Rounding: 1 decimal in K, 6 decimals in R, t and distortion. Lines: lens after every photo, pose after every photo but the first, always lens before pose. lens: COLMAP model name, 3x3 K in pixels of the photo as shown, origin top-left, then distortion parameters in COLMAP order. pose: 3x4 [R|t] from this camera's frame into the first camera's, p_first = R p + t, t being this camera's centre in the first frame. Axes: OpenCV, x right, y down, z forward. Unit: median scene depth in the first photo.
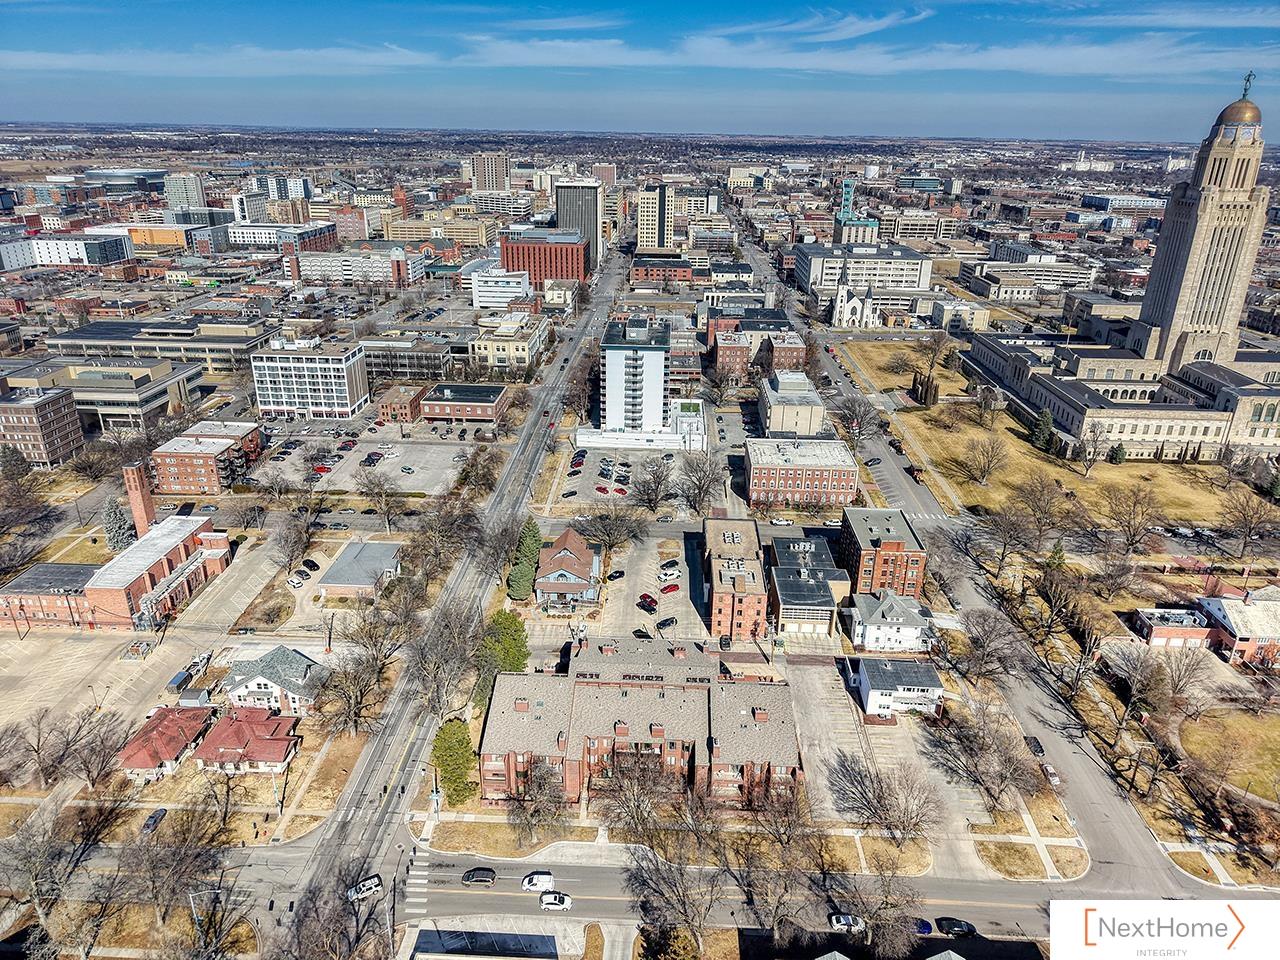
lens RADIAL K [[845.0, 0, 640.0], [0, 845.0, 480.0], [0, 0, 1]] dist [0.029208, -0.049275]
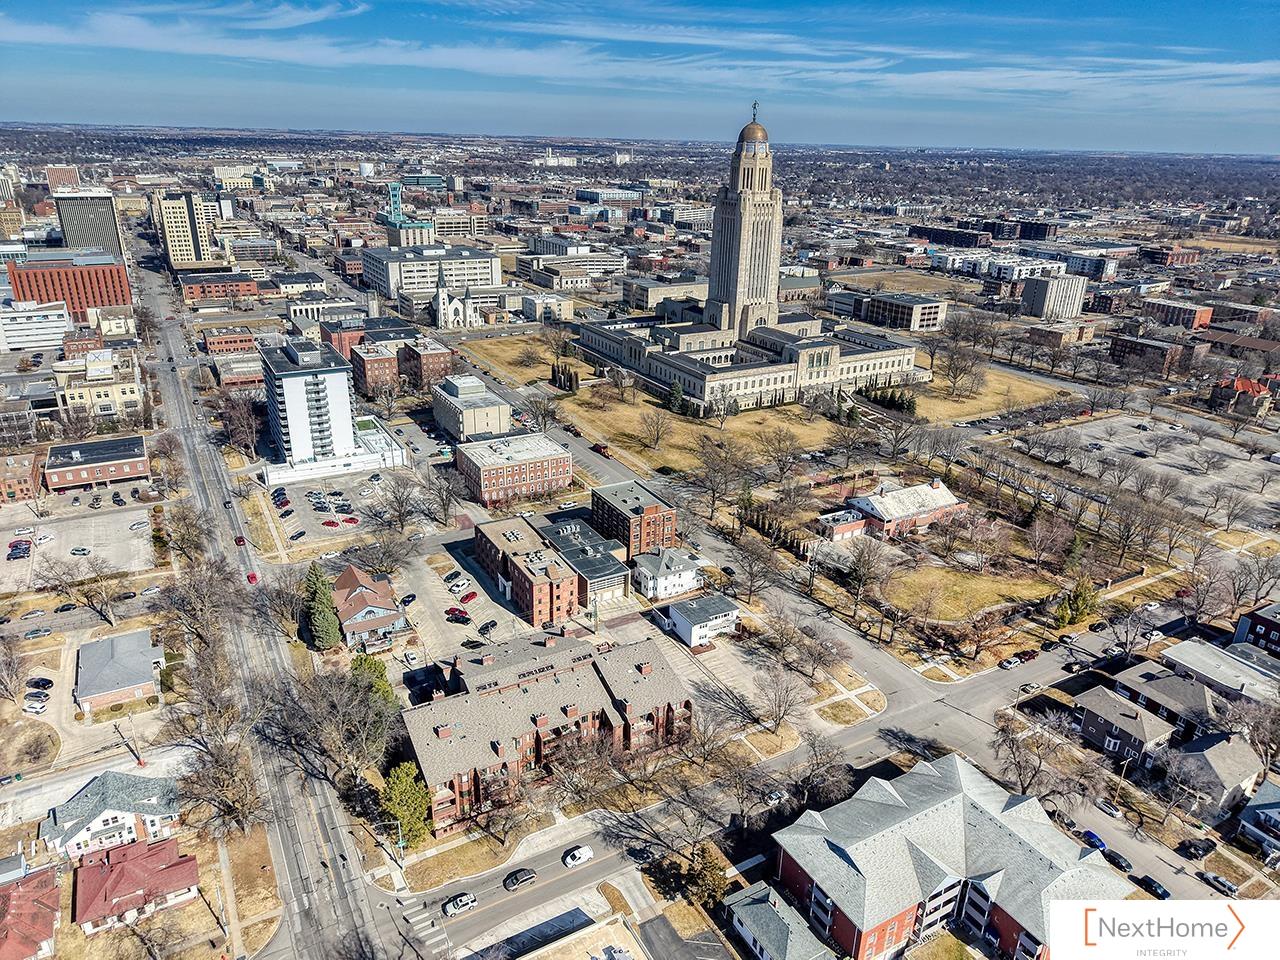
lens RADIAL K [[845.0, 0, 640.0], [0, 845.0, 480.0], [0, 0, 1]] dist [0.029208, -0.049275]
pose [[0.845827, -0.191709, 0.497820, -0.188823], [0.189150, 0.980342, 0.056150, -0.020983], [-0.498798, 0.046669, 0.865461, -0.007476]]
